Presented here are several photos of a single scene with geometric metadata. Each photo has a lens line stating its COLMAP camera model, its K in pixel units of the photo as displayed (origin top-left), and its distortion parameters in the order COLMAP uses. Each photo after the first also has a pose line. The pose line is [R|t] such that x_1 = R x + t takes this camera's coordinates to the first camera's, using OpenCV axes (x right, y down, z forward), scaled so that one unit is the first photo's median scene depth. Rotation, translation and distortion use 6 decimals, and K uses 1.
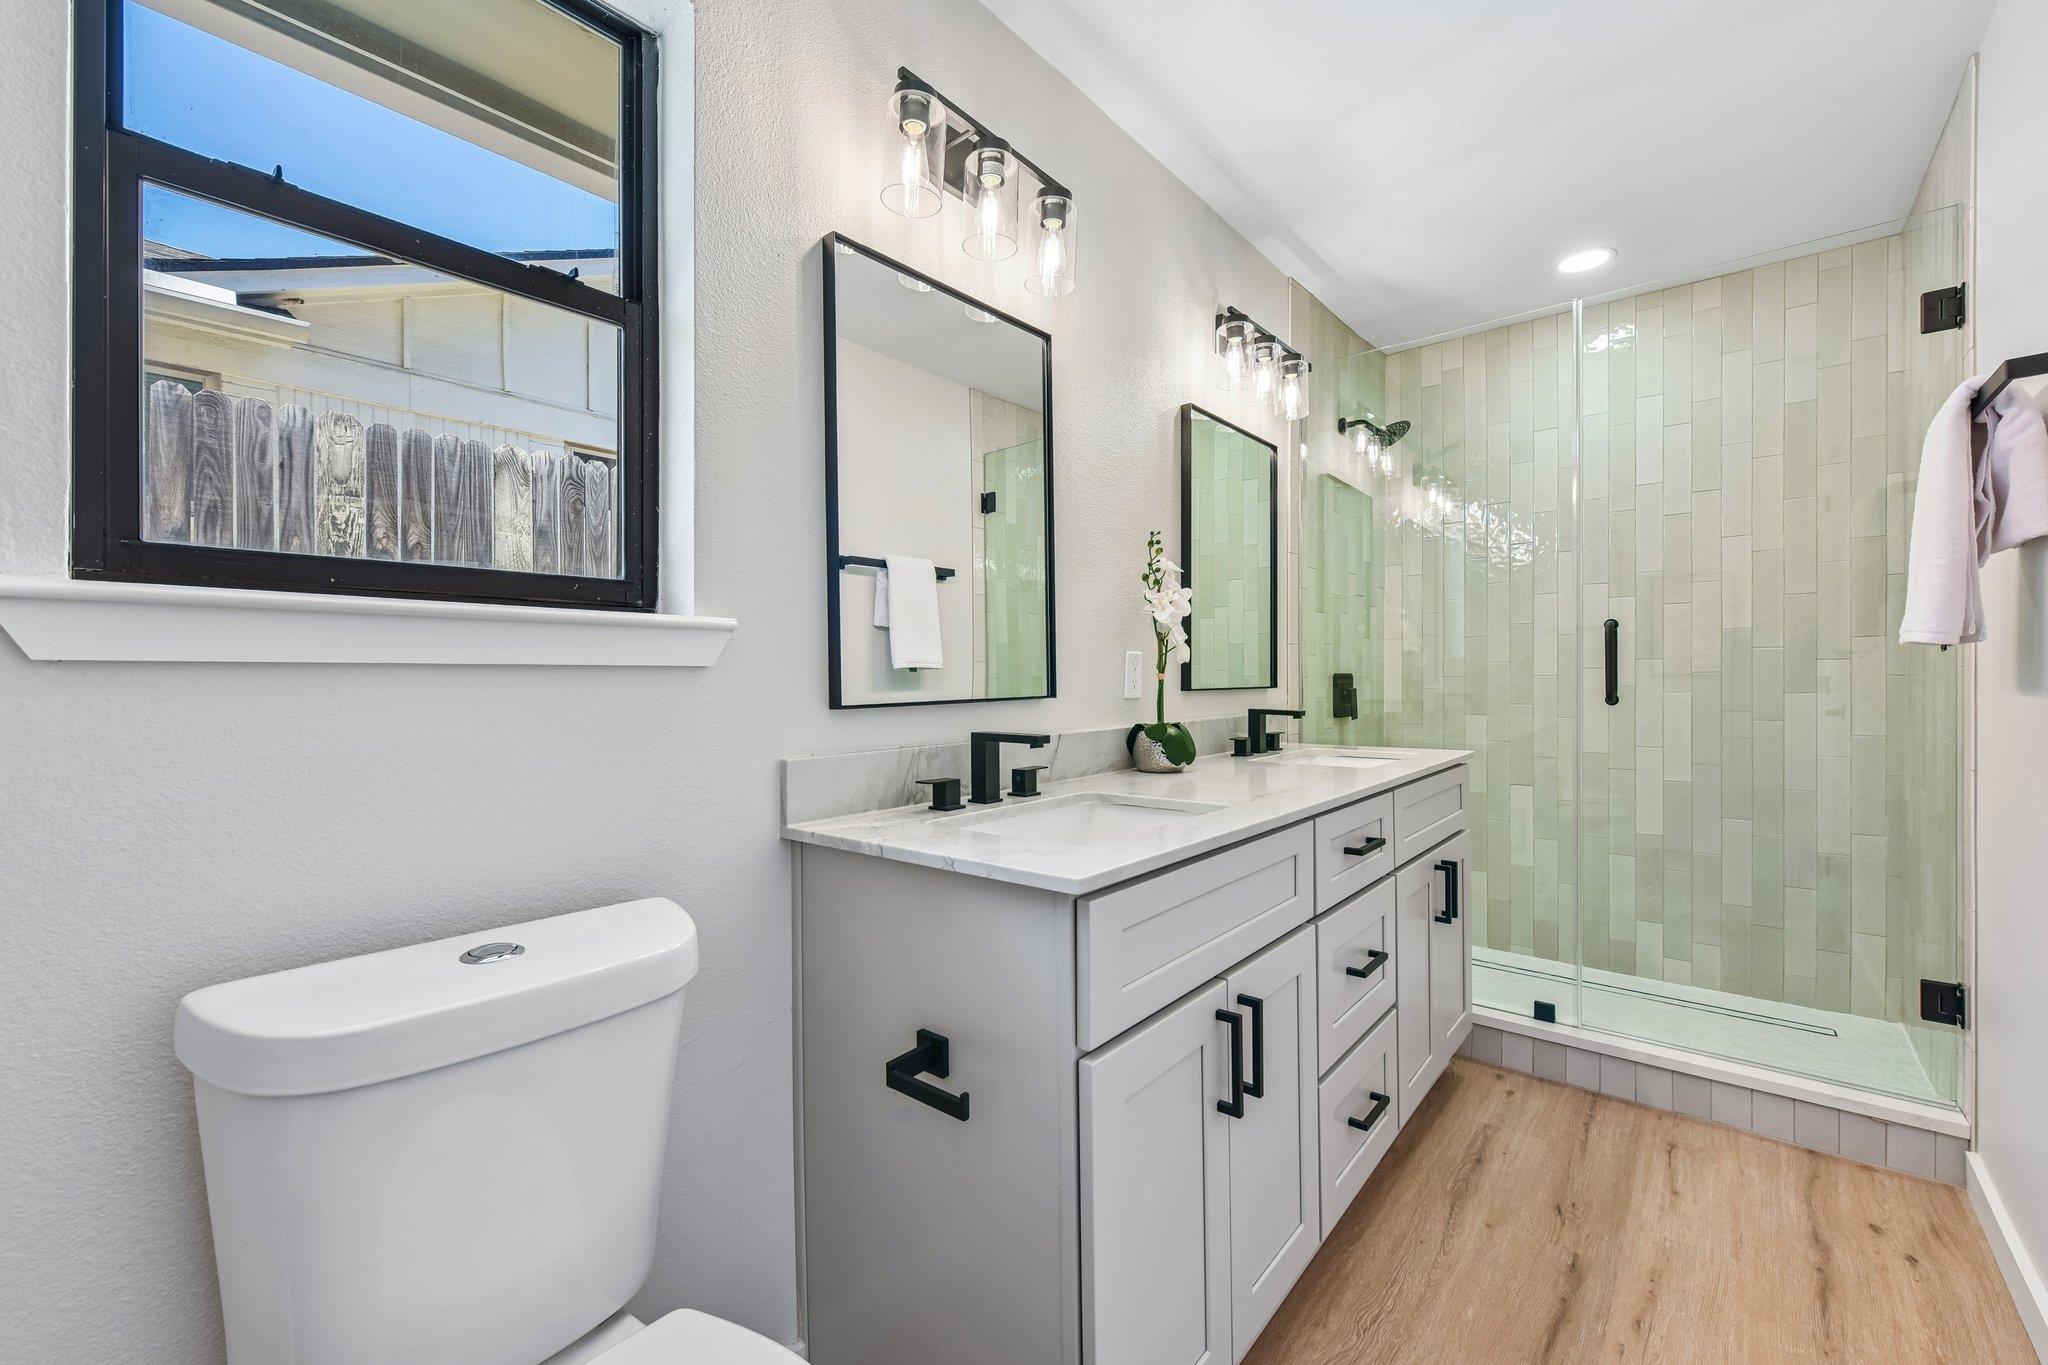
lens RADIAL K [[818.2, 0, 1024.0], [0, 818.2, 682.5], [0, 0, 1]] dist [-0.000639, -0.002491]
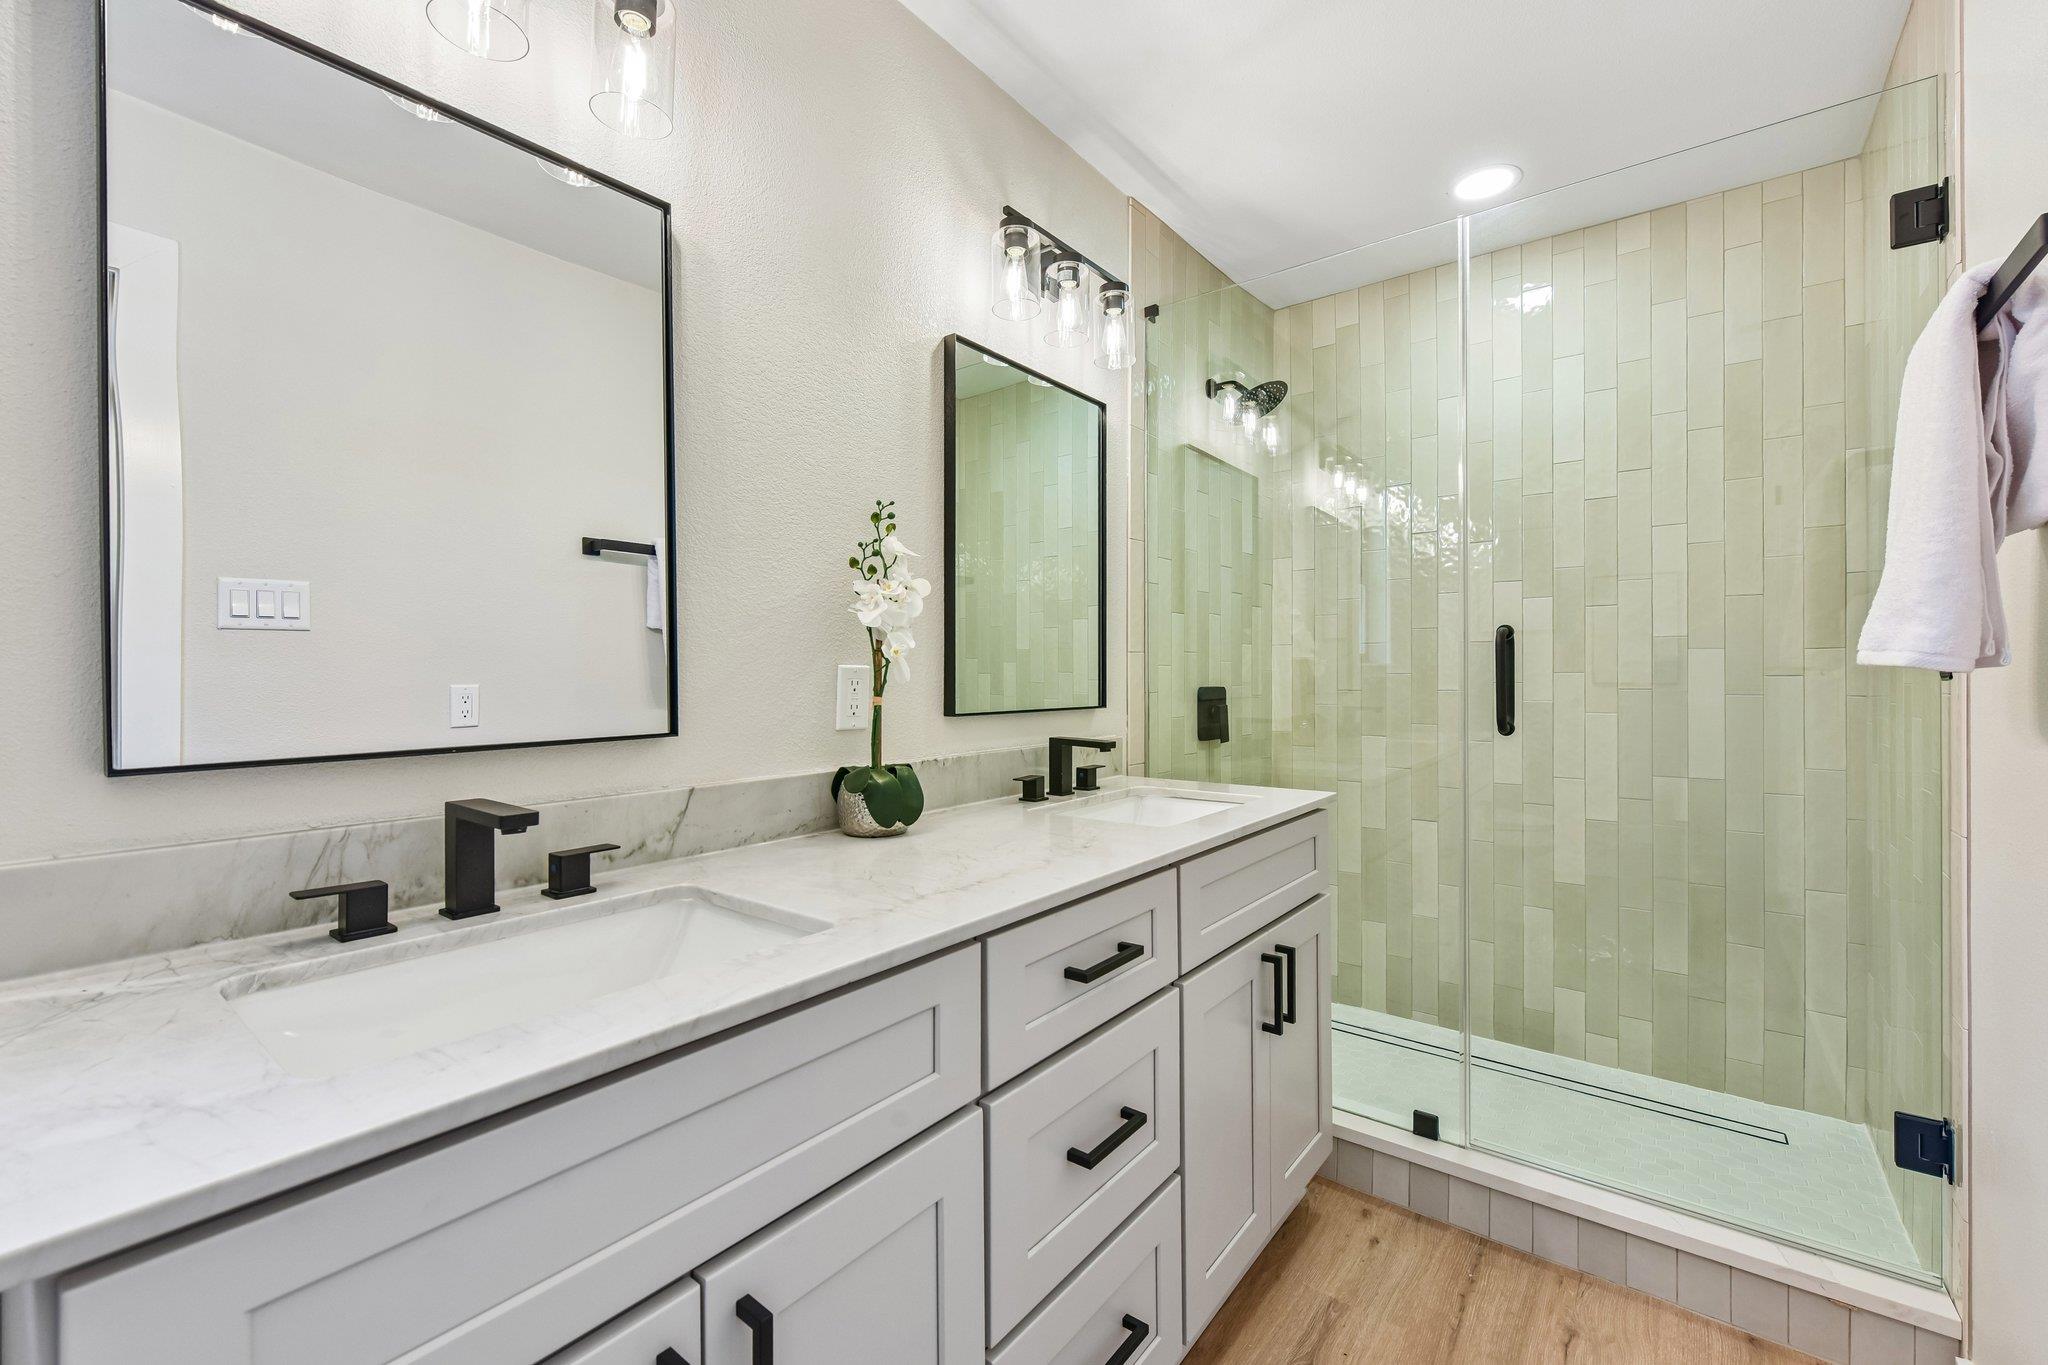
lens RADIAL K [[833.6, 0, 1019.9], [0, 833.6, 675.3], [0, 0, 1]] dist [-0.006236, -0.000377]
pose [[0.999392, 0.004011, 0.034620, 0.234687], [-0.003758, 0.999966, -0.007389, -0.021838], [-0.034649, 0.007254, 0.999373, 0.230585]]
